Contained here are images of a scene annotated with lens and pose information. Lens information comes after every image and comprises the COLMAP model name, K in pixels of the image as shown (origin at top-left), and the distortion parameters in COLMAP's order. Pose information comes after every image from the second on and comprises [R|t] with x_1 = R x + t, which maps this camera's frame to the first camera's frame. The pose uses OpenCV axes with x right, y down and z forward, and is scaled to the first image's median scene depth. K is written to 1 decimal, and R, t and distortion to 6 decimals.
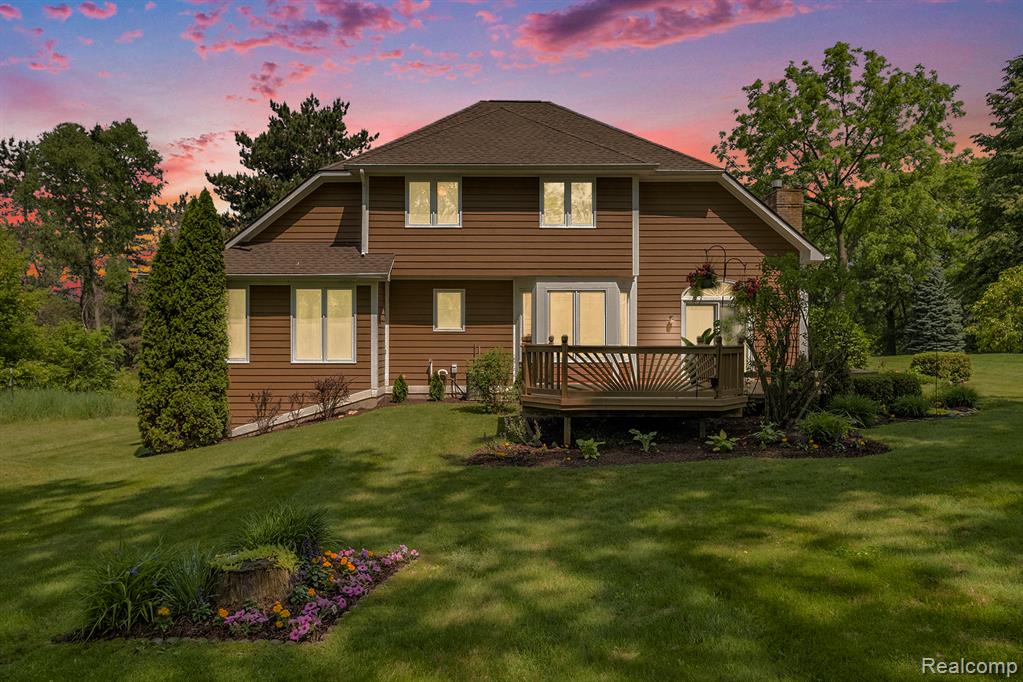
lens RADIAL K [[678.8, 0, 511.5], [0, 678.8, 340.7], [0, 0, 1]] dist [0.007987, 0.000844]
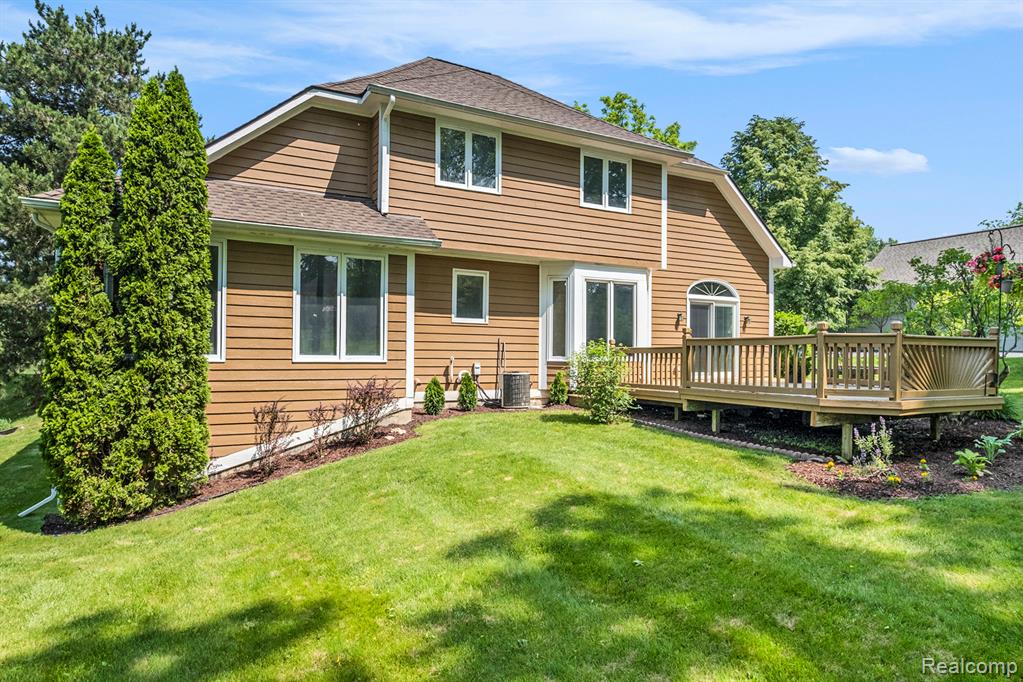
lens RADIAL K [[616.8, 0, 511.9], [0, 616.8, 345.6], [0, 0, 1]] dist [0.000731, 0.000817]
pose [[0.872209, 0.011646, 0.488994, -0.463495], [-0.007732, 0.999920, -0.010023, 0.023149], [-0.489072, 0.004962, 0.872229, 0.389958]]
